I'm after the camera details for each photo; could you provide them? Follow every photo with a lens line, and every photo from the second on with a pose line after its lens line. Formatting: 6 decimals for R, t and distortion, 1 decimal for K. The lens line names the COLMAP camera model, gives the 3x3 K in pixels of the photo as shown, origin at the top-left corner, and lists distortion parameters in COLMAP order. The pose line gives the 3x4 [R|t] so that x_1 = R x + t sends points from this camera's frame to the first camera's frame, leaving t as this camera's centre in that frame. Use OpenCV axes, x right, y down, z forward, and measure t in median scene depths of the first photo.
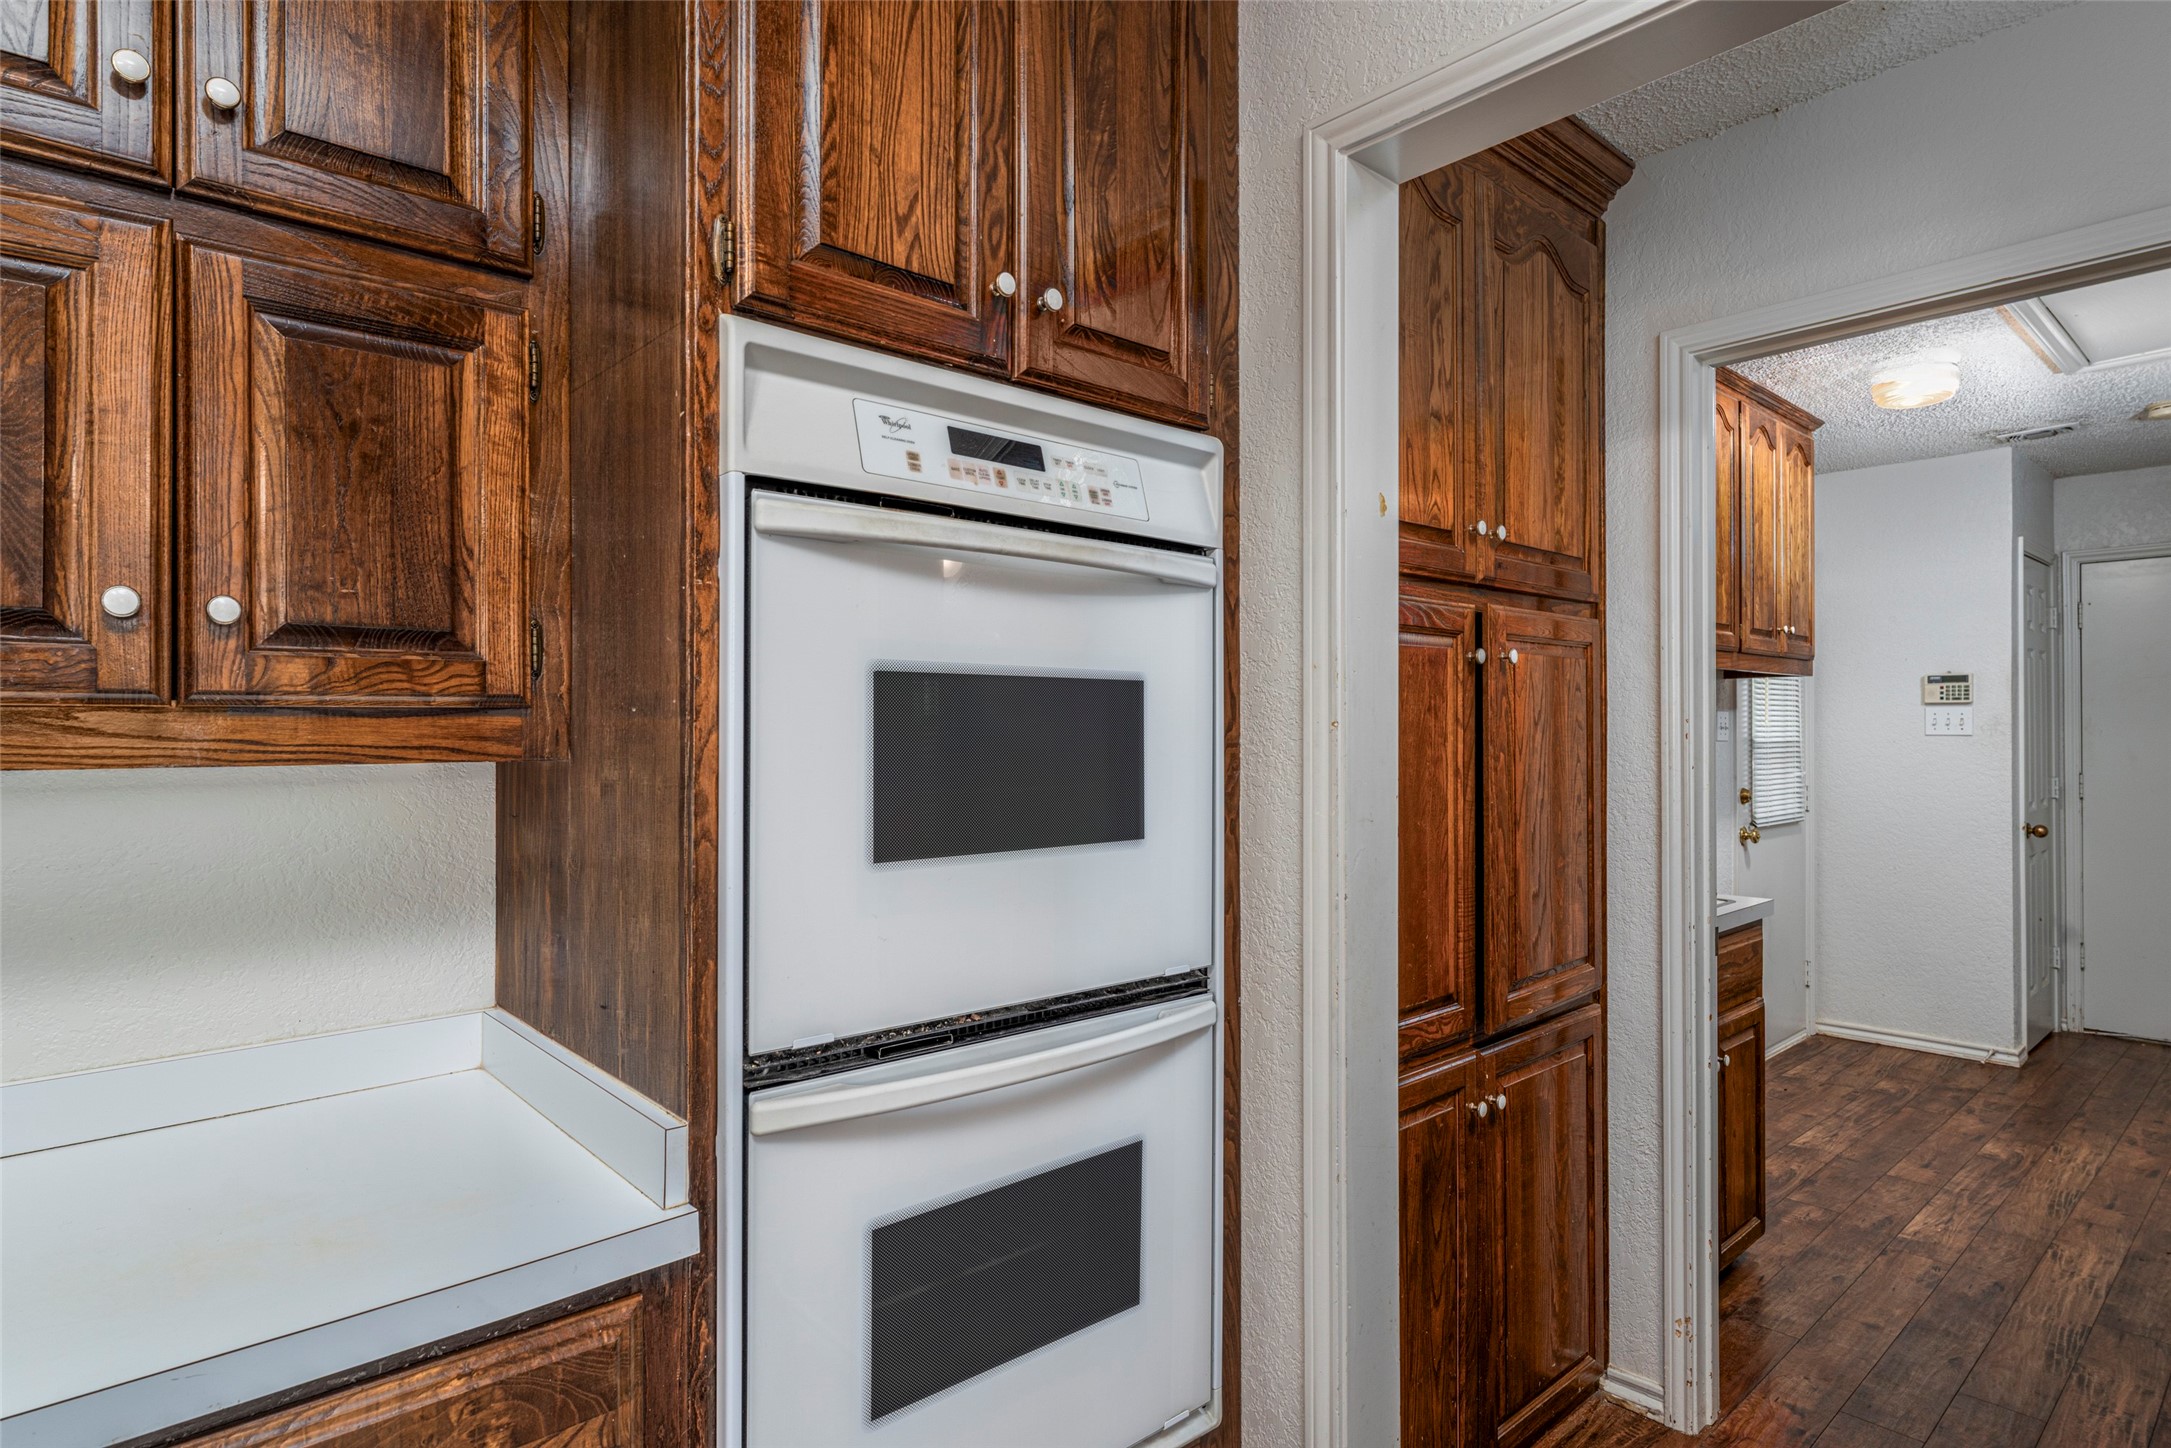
lens RADIAL K [[1139.1, 0, 1059.7], [0, 1139.1, 735.8], [0, 0, 1]] dist [-0.001766, -0.004285]
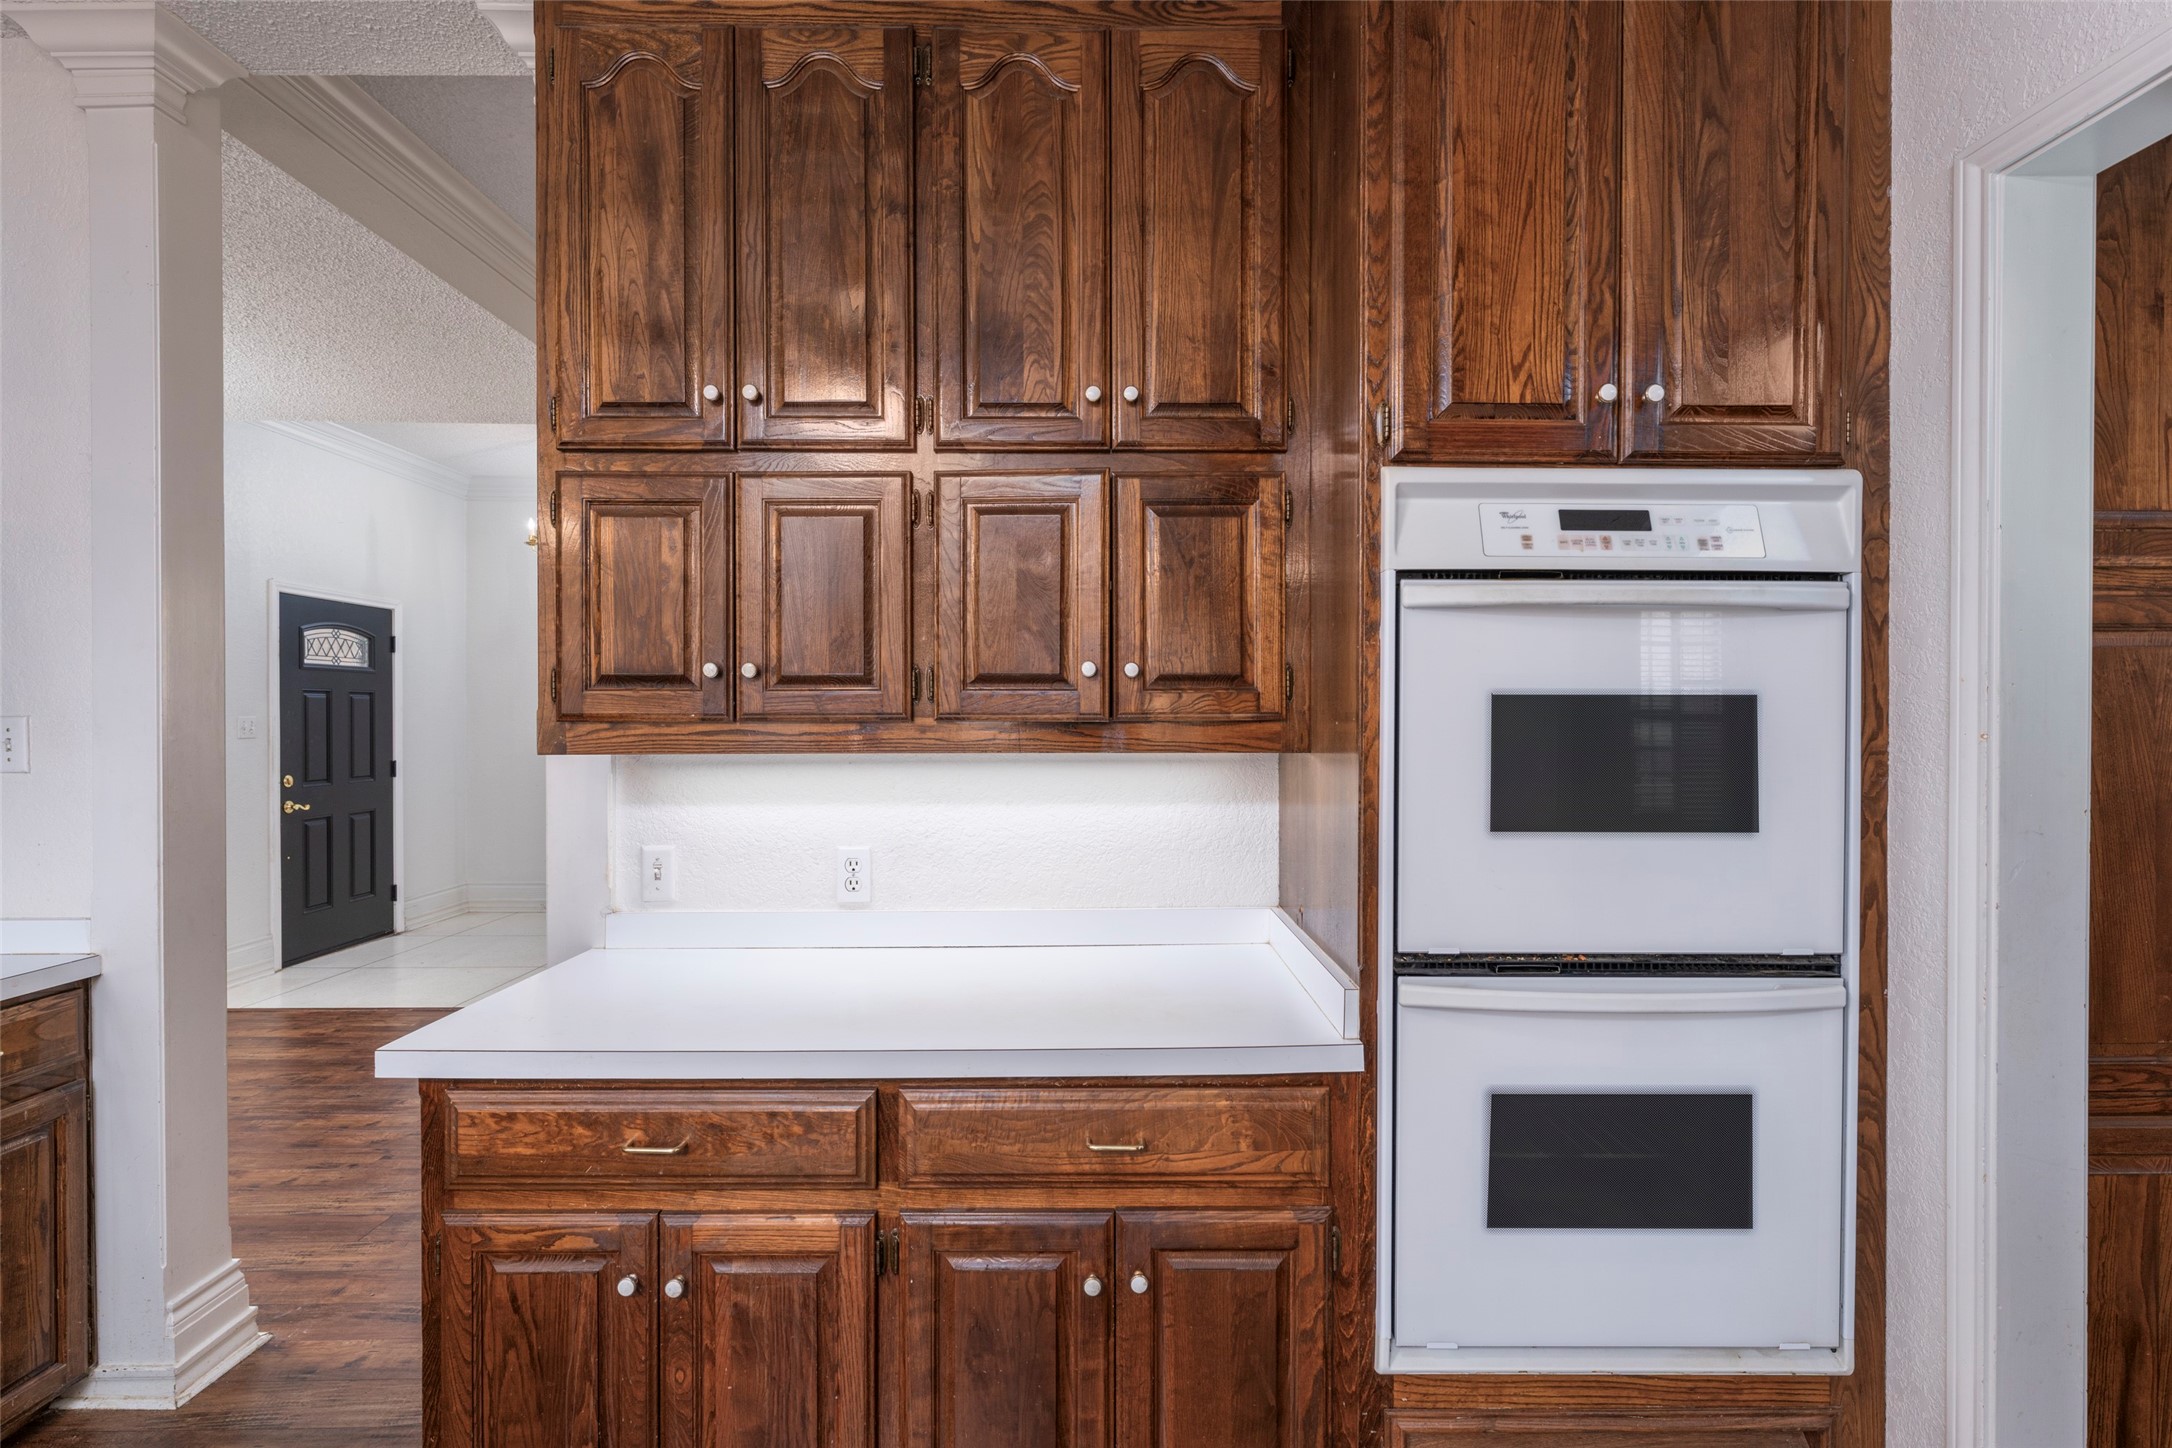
lens RADIAL K [[988.2, 0, 1074.3], [0, 988.2, 722.8], [0, 0, 1]] dist [-0.000404, 0.000977]
pose [[0.733366, 0.005317, -0.679813, 0.282173], [-0.000424, 0.999973, 0.007363, -0.032260], [0.679834, -0.005112, 0.733348, -0.241873]]
